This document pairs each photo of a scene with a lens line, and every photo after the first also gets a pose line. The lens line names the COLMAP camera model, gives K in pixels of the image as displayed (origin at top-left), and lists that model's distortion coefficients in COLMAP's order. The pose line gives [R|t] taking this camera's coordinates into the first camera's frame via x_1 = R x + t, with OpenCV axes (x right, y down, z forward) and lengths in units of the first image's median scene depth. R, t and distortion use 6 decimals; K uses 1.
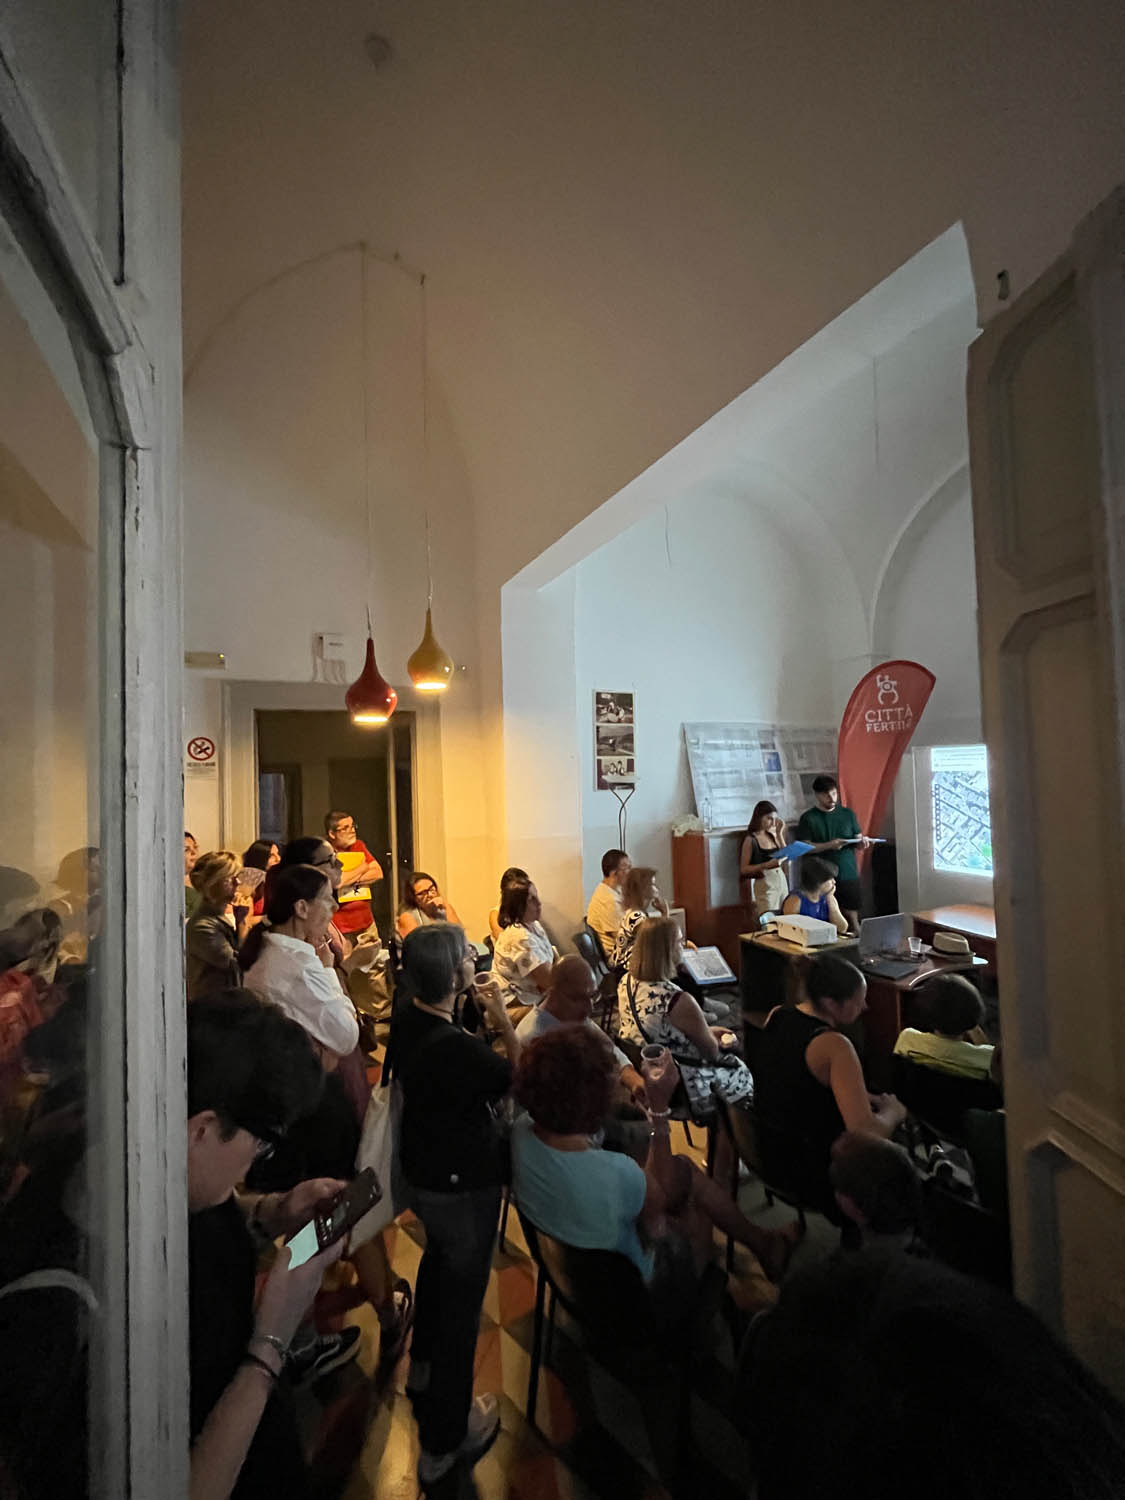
lens RADIAL K [[597.7, 0, 561.0], [0, 597.7, 749.3], [0, 0, 1]] dist [-0.000049, -0.000665]
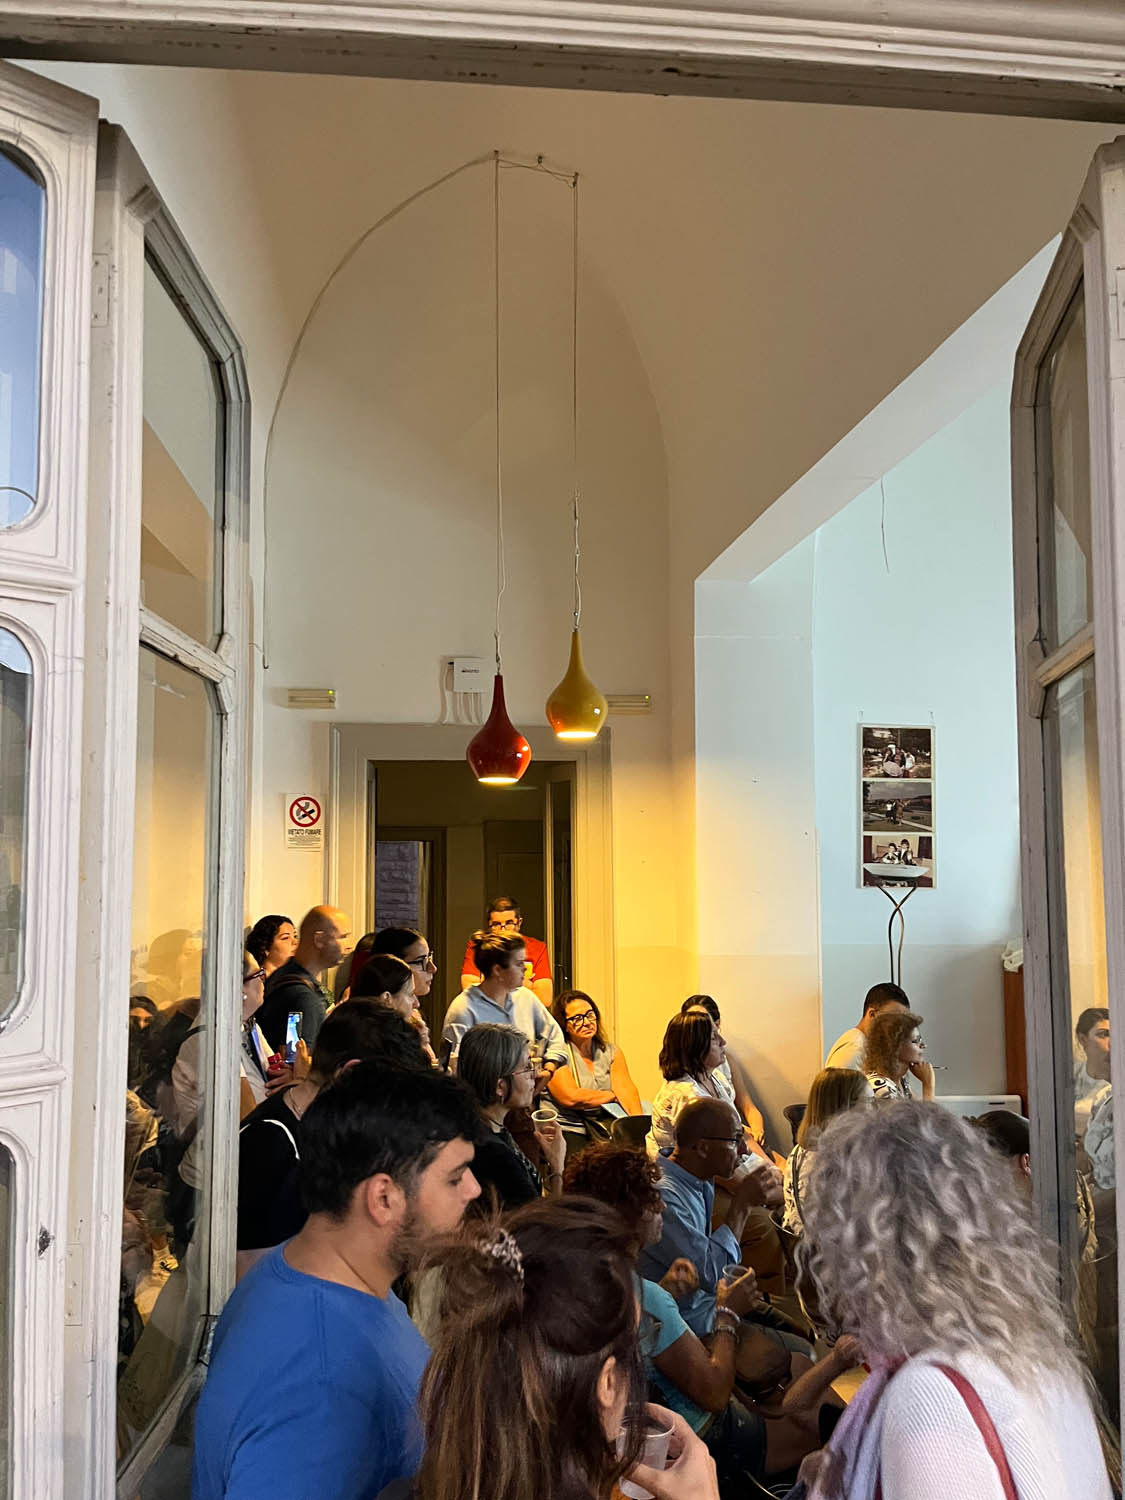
lens RADIAL K [[1132.1, 0, 557.0], [0, 1132.1, 763.6], [0, 0, 1]] dist [0.033803, -0.043037]
pose [[0.941159, 0.007443, -0.337881, 0.166520], [-0.015522, 0.999654, -0.021214, -0.030226], [0.337606, 0.025211, 0.940950, -0.227090]]
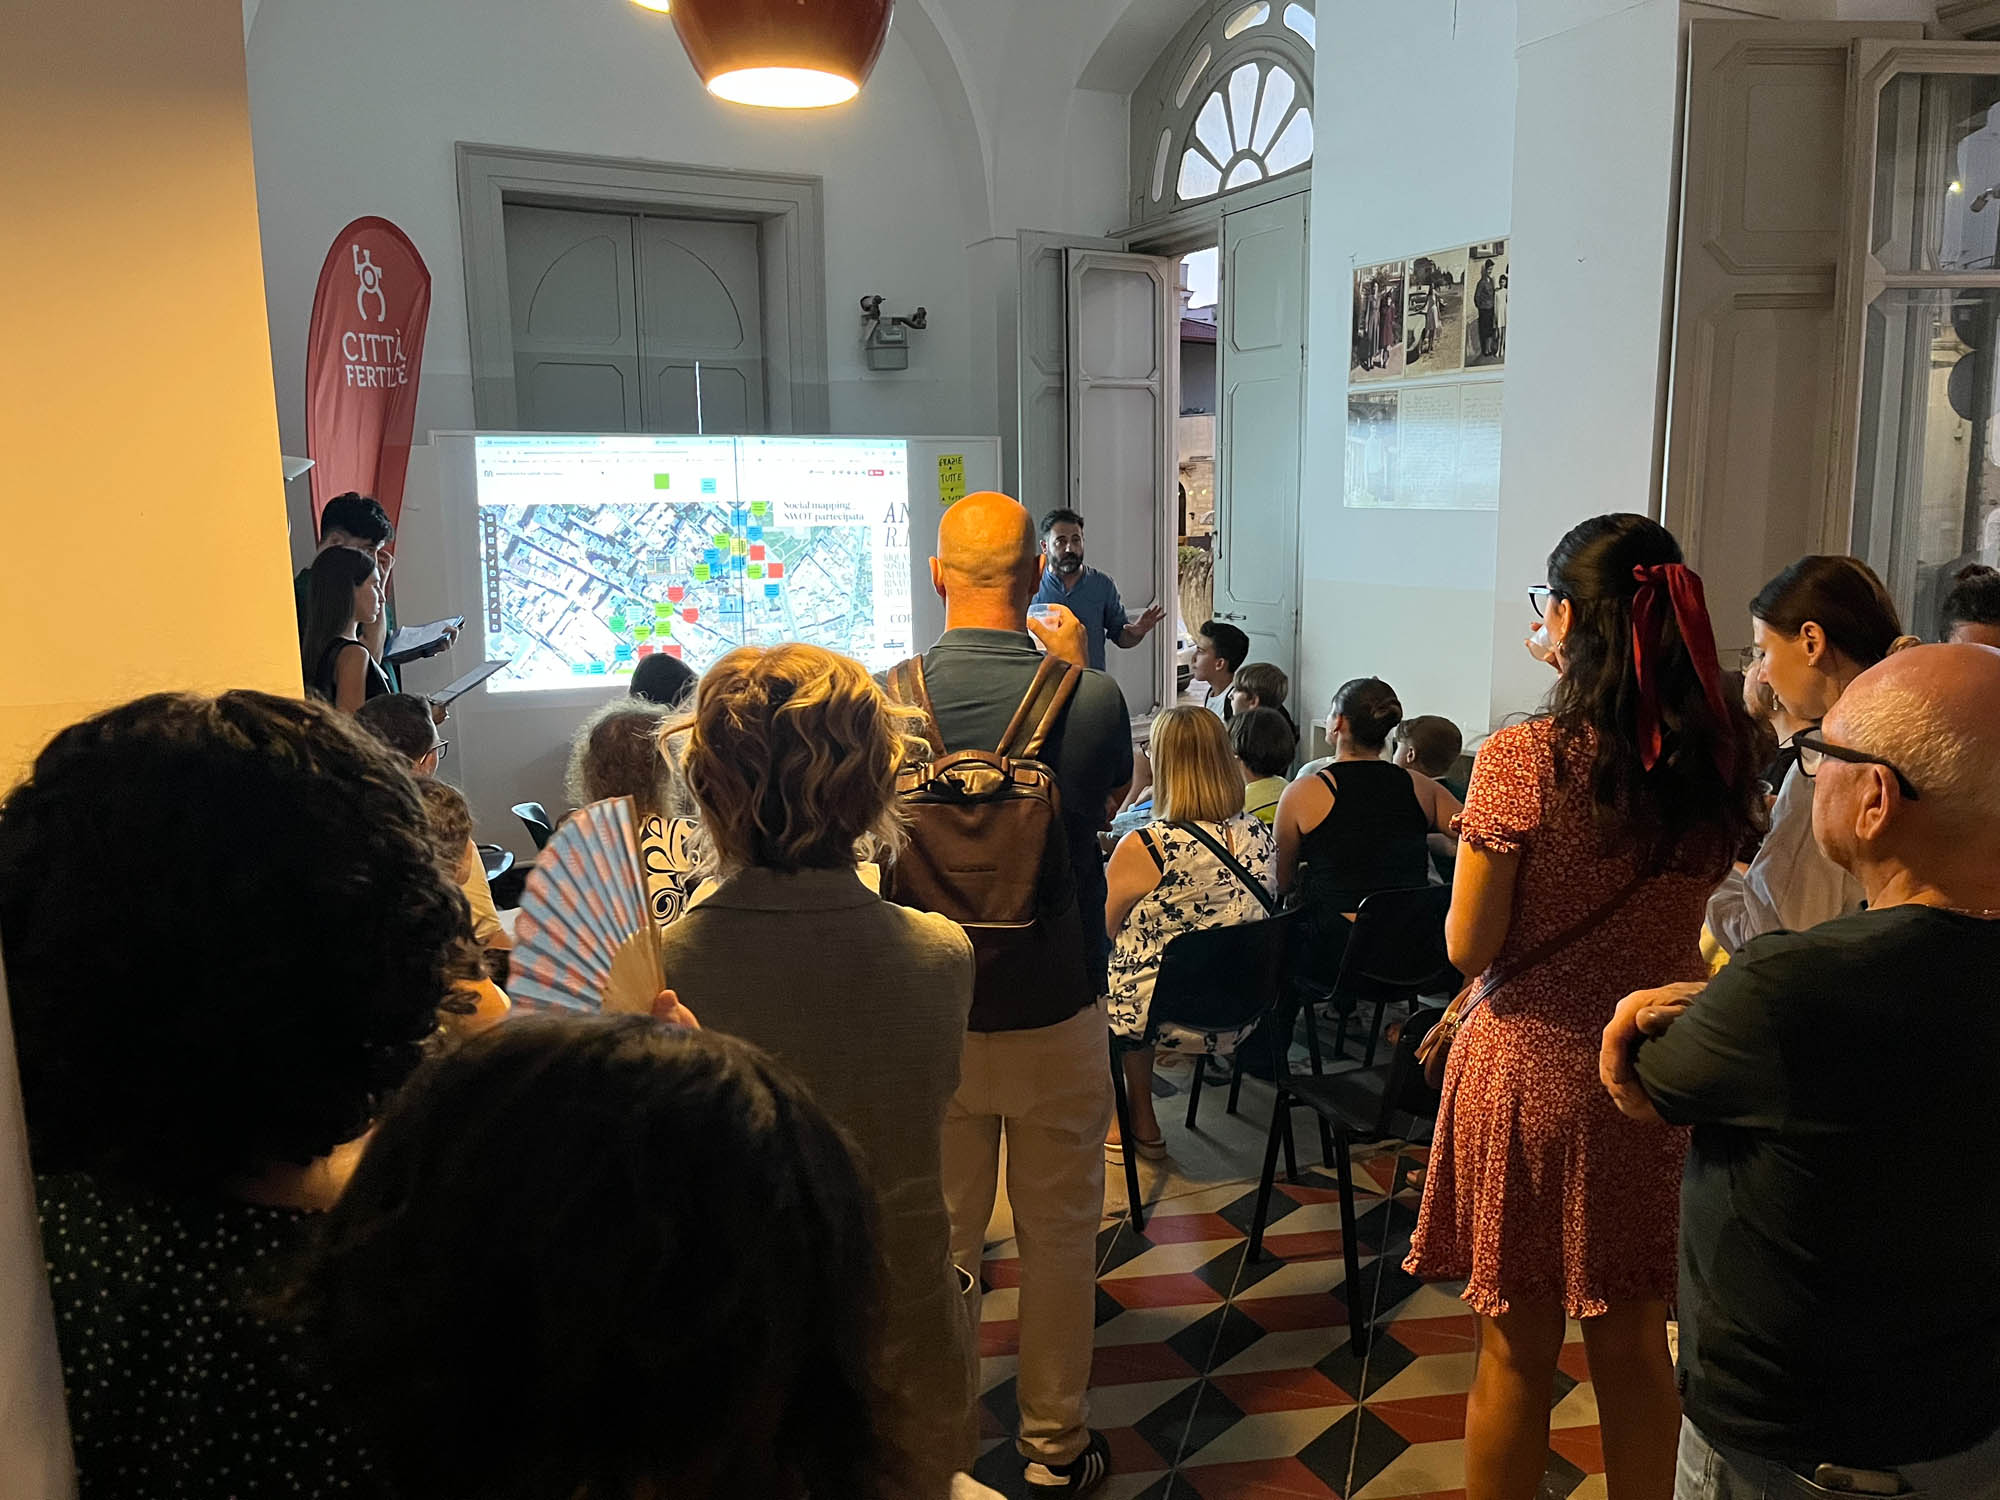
lens RADIAL K [[1509.4, 0, 995.8], [0, 1509.4, 752.7], [0, 0, 1]] dist [0.033803, -0.043037]
pose [[-0.015807, -0.129214, 0.991491, -0.618626], [-0.021590, 0.991428, 0.128861, 0.086600], [-0.999642, -0.019369, -0.018461, 0.648353]]
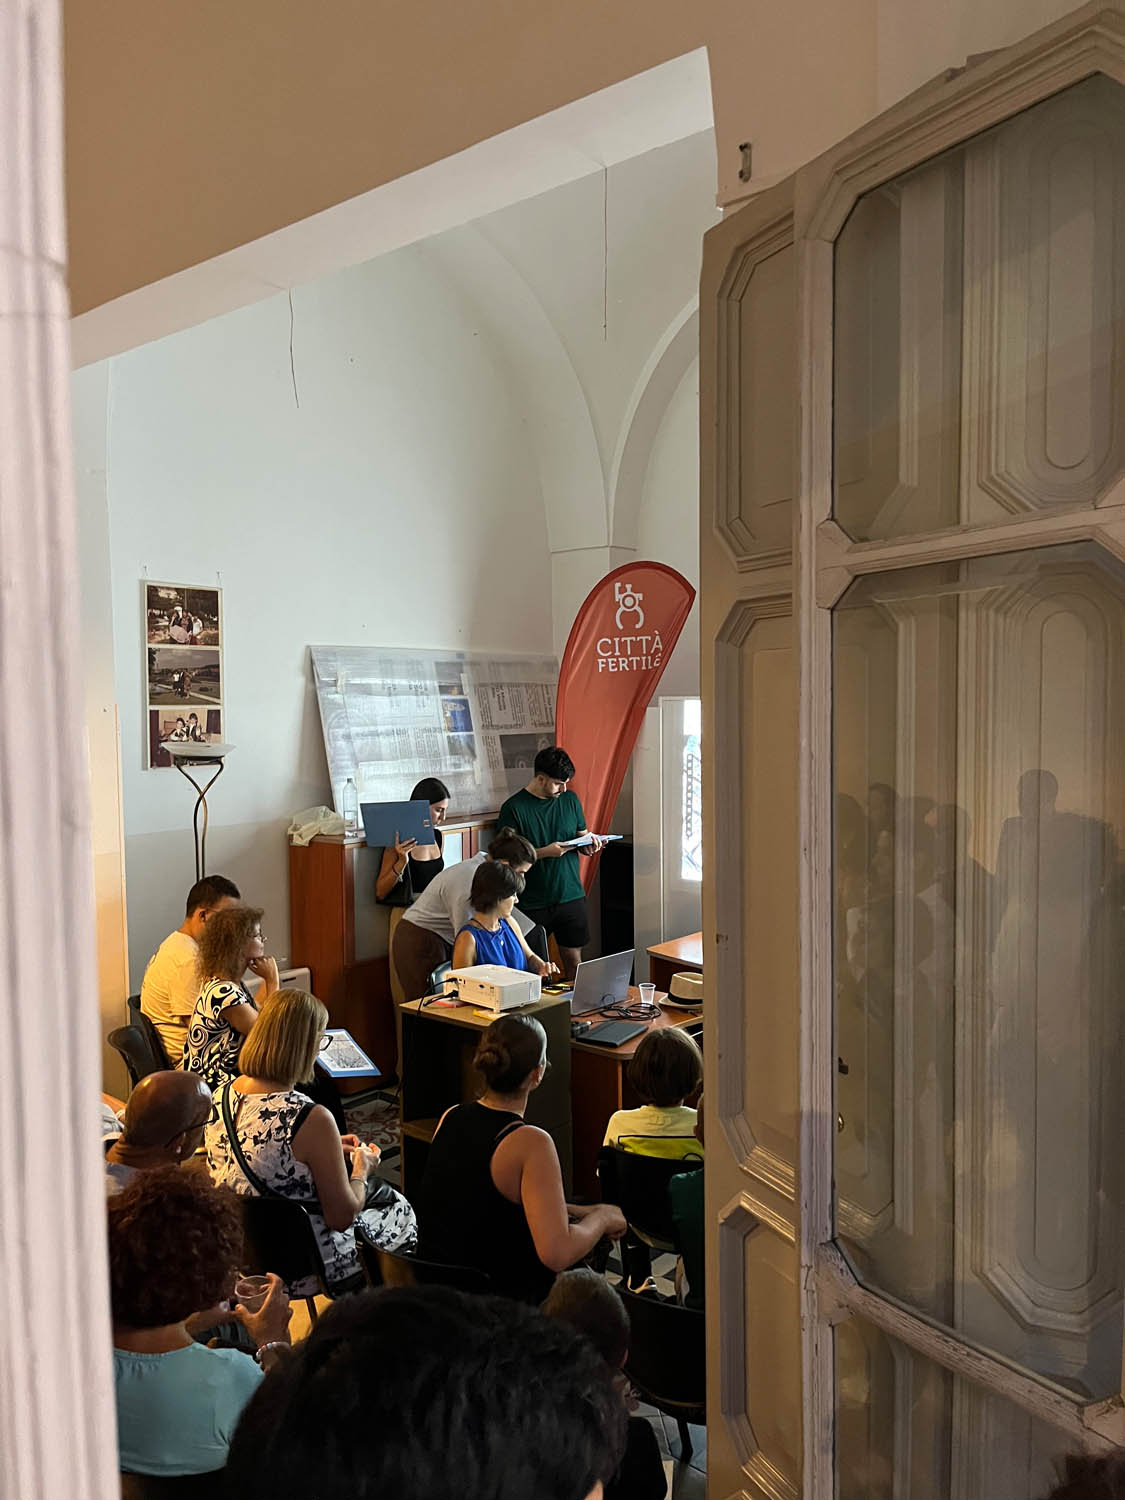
lens RADIAL K [[1132.1, 0, 568.4], [0, 1132.1, 748.4], [0, 0, 1]] dist [0.033803, -0.043037]
pose [[0.906675, -0.002707, 0.421821, -0.031704], [-0.029032, 0.997208, 0.068802, -0.032887], [-0.420830, -0.074628, 0.904065, -0.096426]]
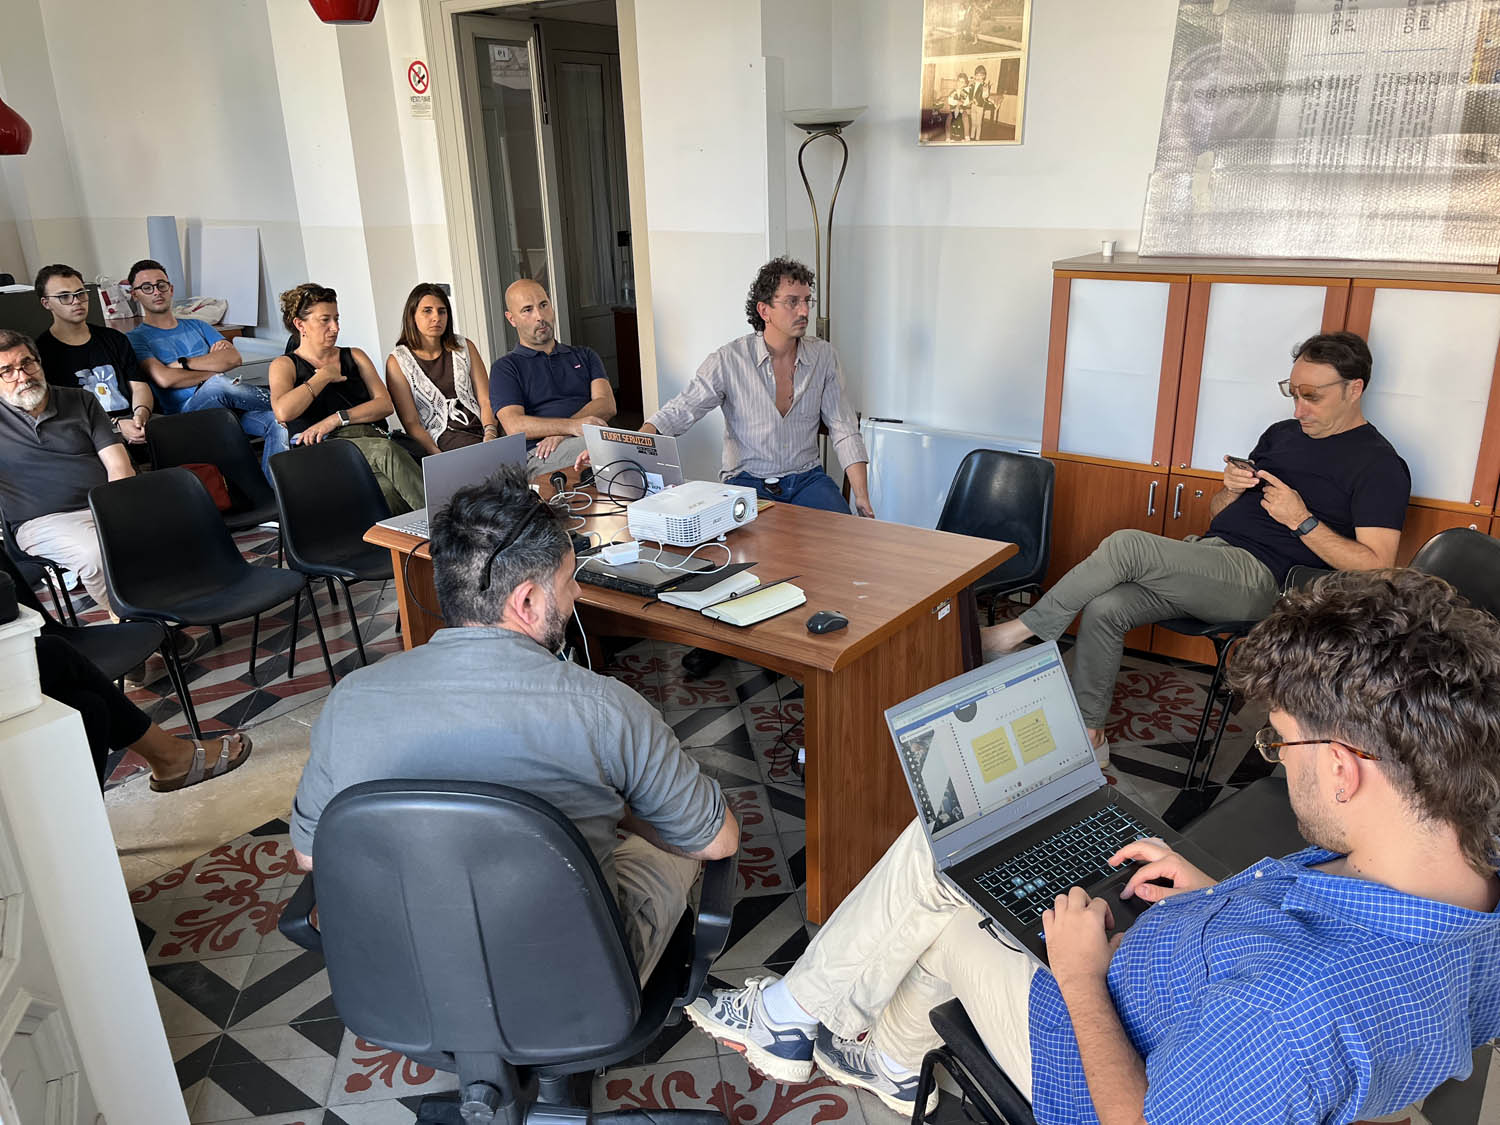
lens RADIAL K [[1132.1, 0, 744.3], [0, 1132.1, 562.1], [0, 0, 1]] dist [0.033803, -0.043037]
pose [[0.490129, 0.311213, -0.814199, 0.823213], [0.048417, 0.922927, 0.381918, 0.029340], [0.870304, -0.226610, 0.437285, 0.469614]]
